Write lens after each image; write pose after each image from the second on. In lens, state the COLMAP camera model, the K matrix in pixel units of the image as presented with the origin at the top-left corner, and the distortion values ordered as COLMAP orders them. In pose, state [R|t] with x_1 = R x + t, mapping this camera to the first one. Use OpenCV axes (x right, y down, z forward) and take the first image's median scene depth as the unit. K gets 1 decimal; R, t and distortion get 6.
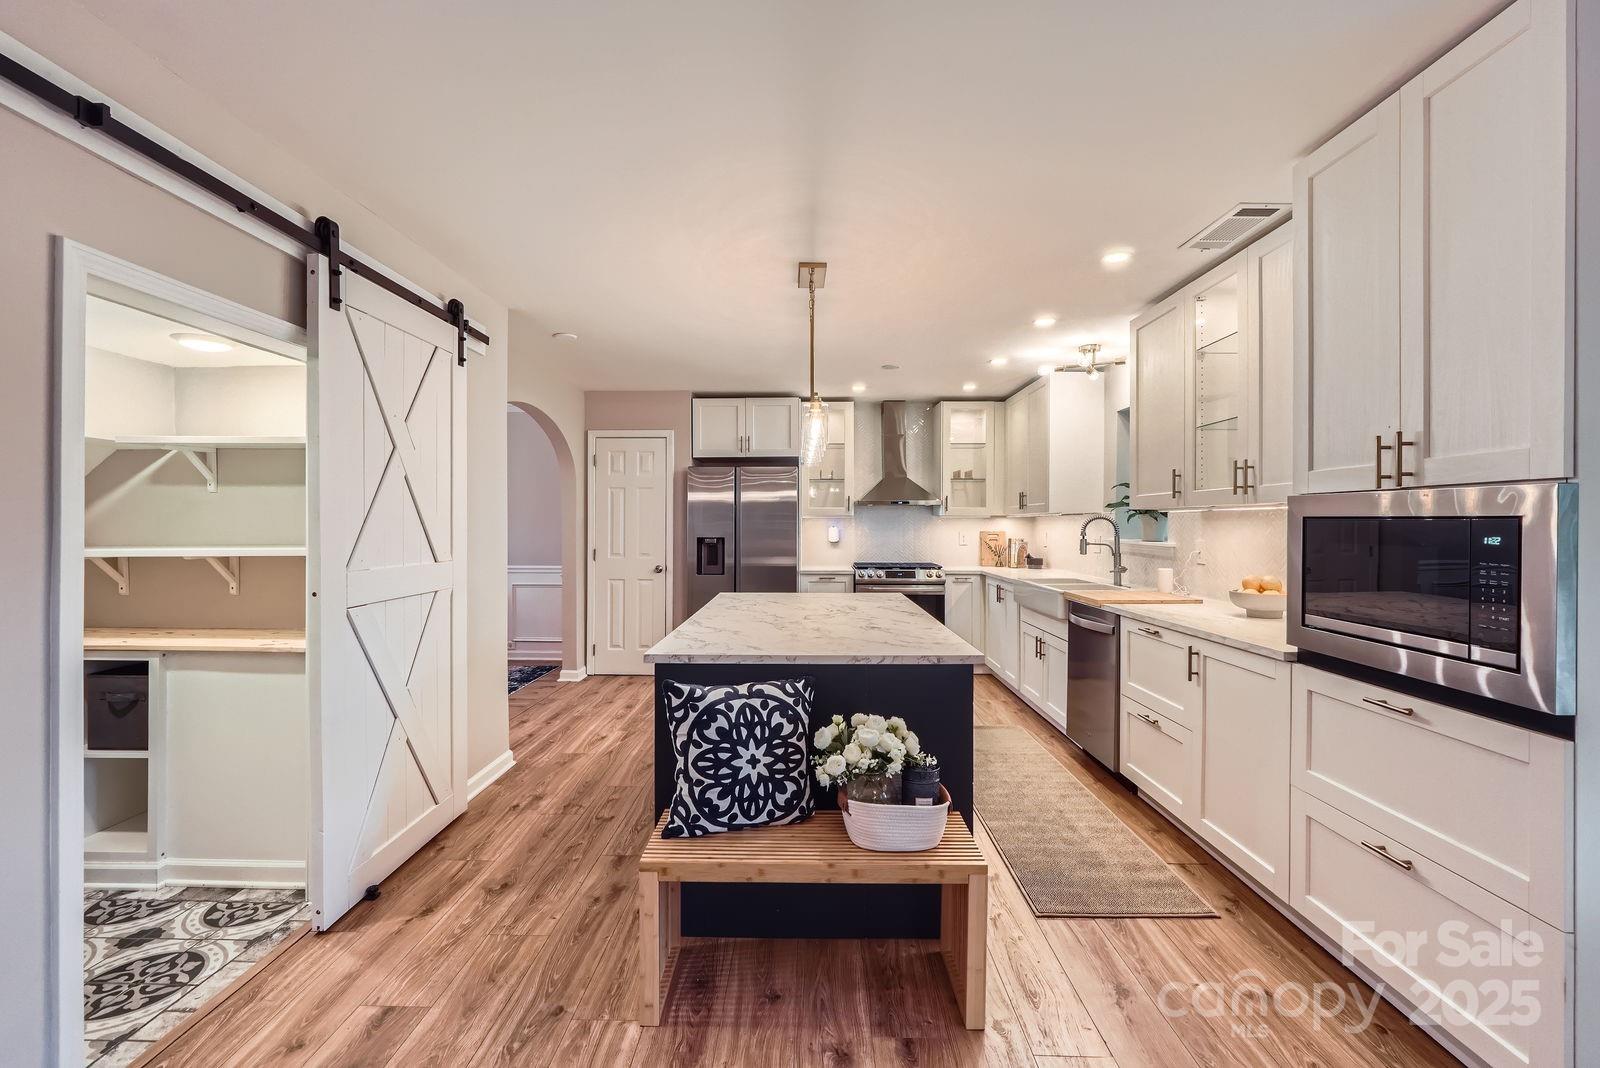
lens RADIAL K [[678.8, 0, 800.2], [0, 678.8, 528.7], [0, 0, 1]] dist [-0.020125, 0.009594]
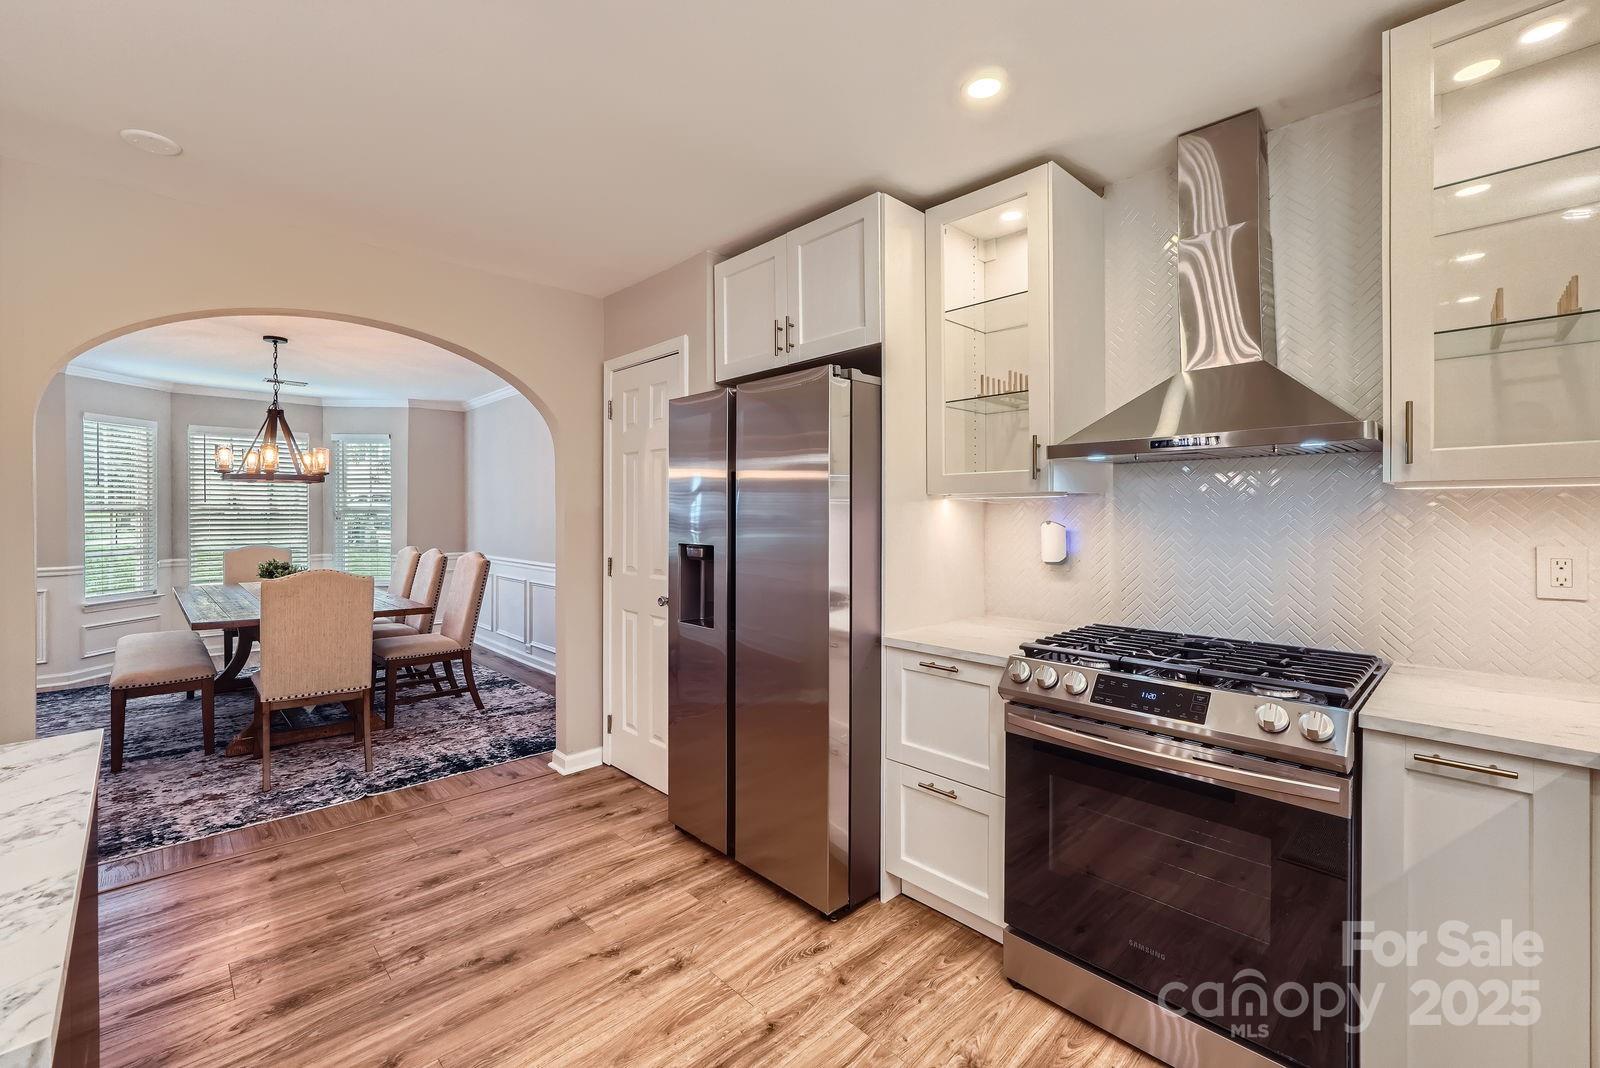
lens RADIAL K [[679.0, 0, 800.8], [0, 679.0, 518.9], [0, 0, 1]] dist [-0.019082, 0.008183]
pose [[0.703799, 0.003472, -0.710391, 0.602498], [0.001072, 0.999982, 0.005949, -0.019485], [0.710399, -0.004948, 0.703782, 1.733578]]
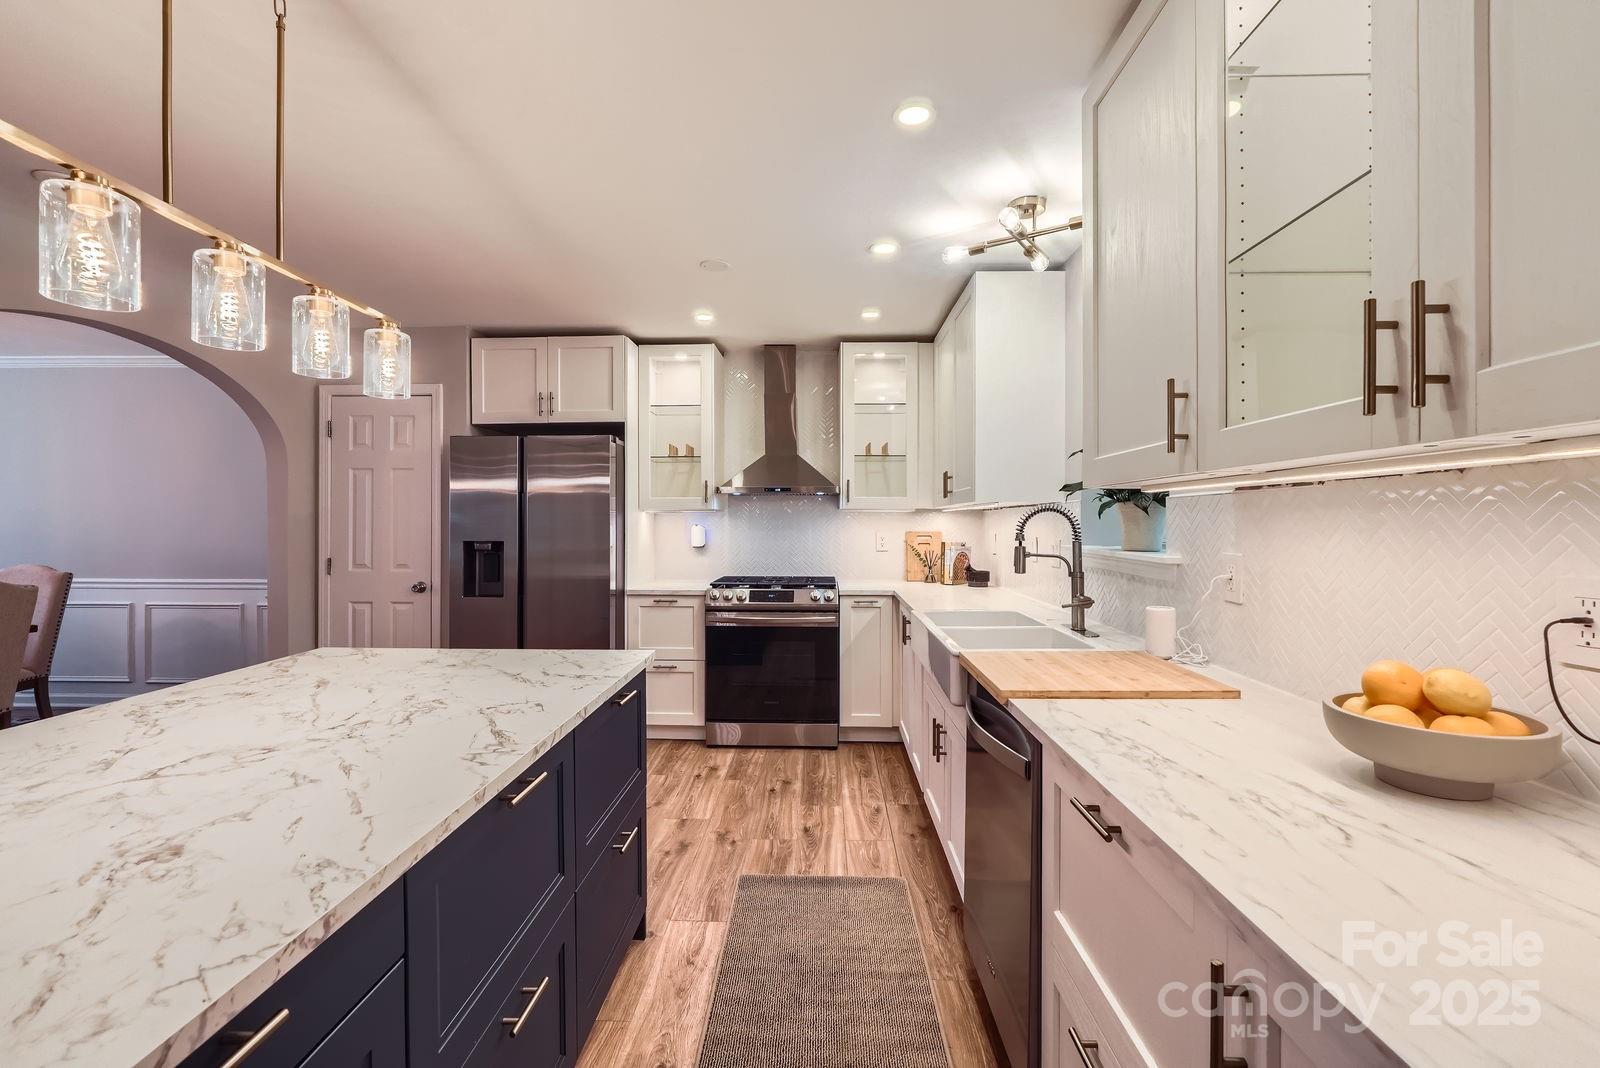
lens RADIAL K [[679.0, 0, 800.8], [0, 679.0, 518.9], [0, 0, 1]] dist [-0.019082, 0.008183]
pose [[0.999868, -0.000702, -0.016234, 0.461911], [0.000513, 0.999932, -0.011663, -0.002495], [0.016241, 0.011654, 0.999800, 0.809540]]
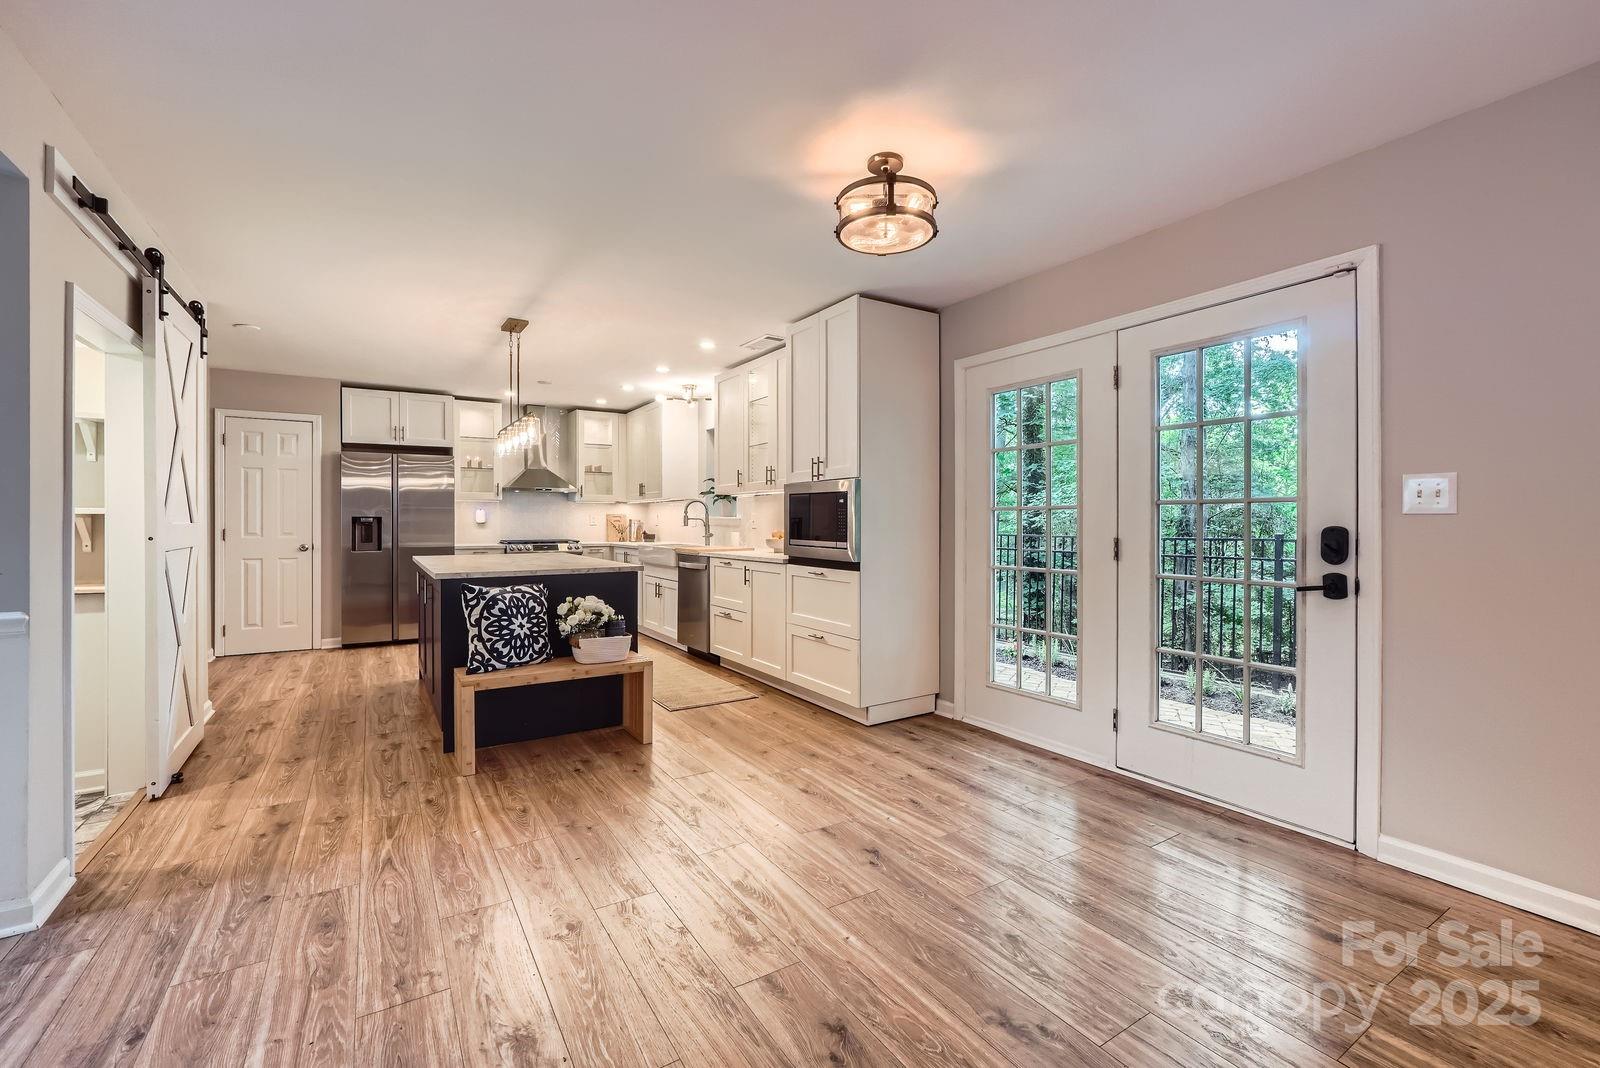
lens RADIAL K [[678.8, 0, 800.2], [0, 678.8, 528.7], [0, 0, 1]] dist [-0.020125, 0.009594]
pose [[0.836280, -0.006891, 0.548260, -0.344873], [0.004368, 0.999973, 0.005906, 0.068639], [-0.548286, -0.002544, 0.836287, -0.700038]]
